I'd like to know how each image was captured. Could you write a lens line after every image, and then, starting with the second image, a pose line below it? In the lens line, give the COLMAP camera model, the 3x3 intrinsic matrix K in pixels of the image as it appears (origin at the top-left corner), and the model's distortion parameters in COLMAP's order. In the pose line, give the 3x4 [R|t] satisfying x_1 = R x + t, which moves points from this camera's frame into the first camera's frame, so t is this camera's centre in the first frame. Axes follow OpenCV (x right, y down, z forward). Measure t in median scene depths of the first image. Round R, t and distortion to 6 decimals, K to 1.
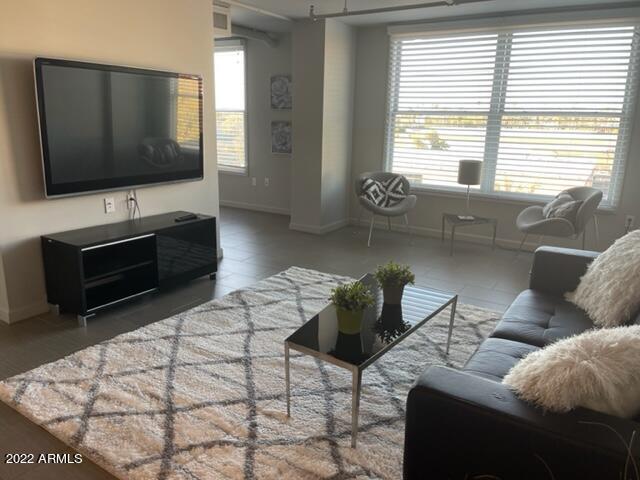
lens RADIAL K [[485.7, 0, 315.7], [0, 485.7, 240.0], [0, 0, 1]] dist [0.069637, -0.098756]
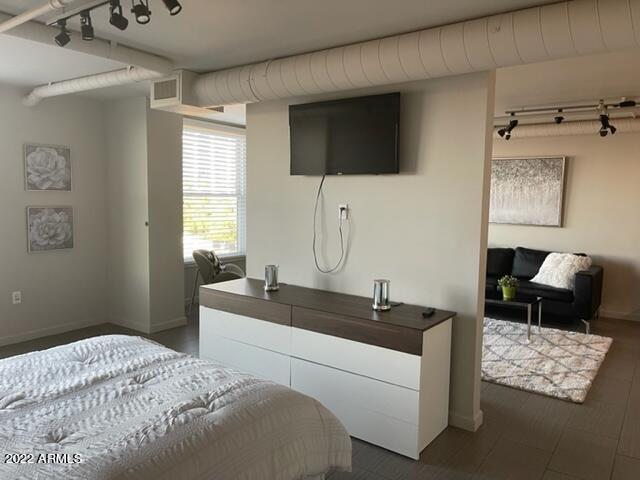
lens RADIAL K [[485.7, 0, 315.7], [0, 485.7, 240.0], [0, 0, 1]] dist [0.069637, -0.098756]
pose [[0.049224, -0.112662, 0.992413, -1.478708], [0.227890, 0.968675, 0.098664, -0.339033], [-0.972442, 0.221304, 0.073357, 1.098086]]
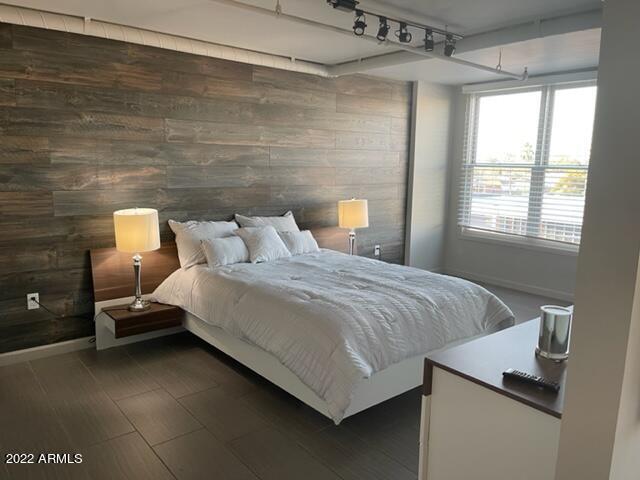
lens RADIAL K [[485.7, 0, 315.7], [0, 485.7, 240.0], [0, 0, 1]] dist [0.069637, -0.098756]
pose [[0.949306, 0.045315, -0.311070, -0.632233], [-0.073421, 0.994148, -0.079240, -0.151863], [0.305659, 0.098062, 0.947078, 0.435514]]
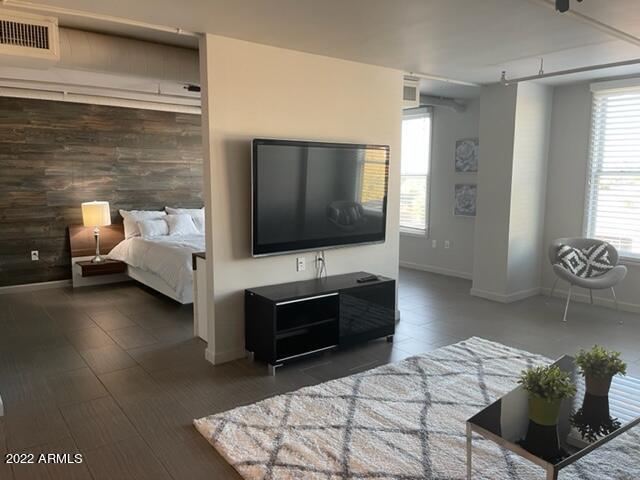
lens RADIAL K [[485.7, 0, 315.7], [0, 485.7, 240.0], [0, 0, 1]] dist [0.069637, -0.098756]
pose [[0.936157, 0.026292, -0.350599, -0.008827], [-0.067710, 0.992015, -0.106404, -0.011885], [0.345001, 0.123350, 0.930462, -0.013806]]
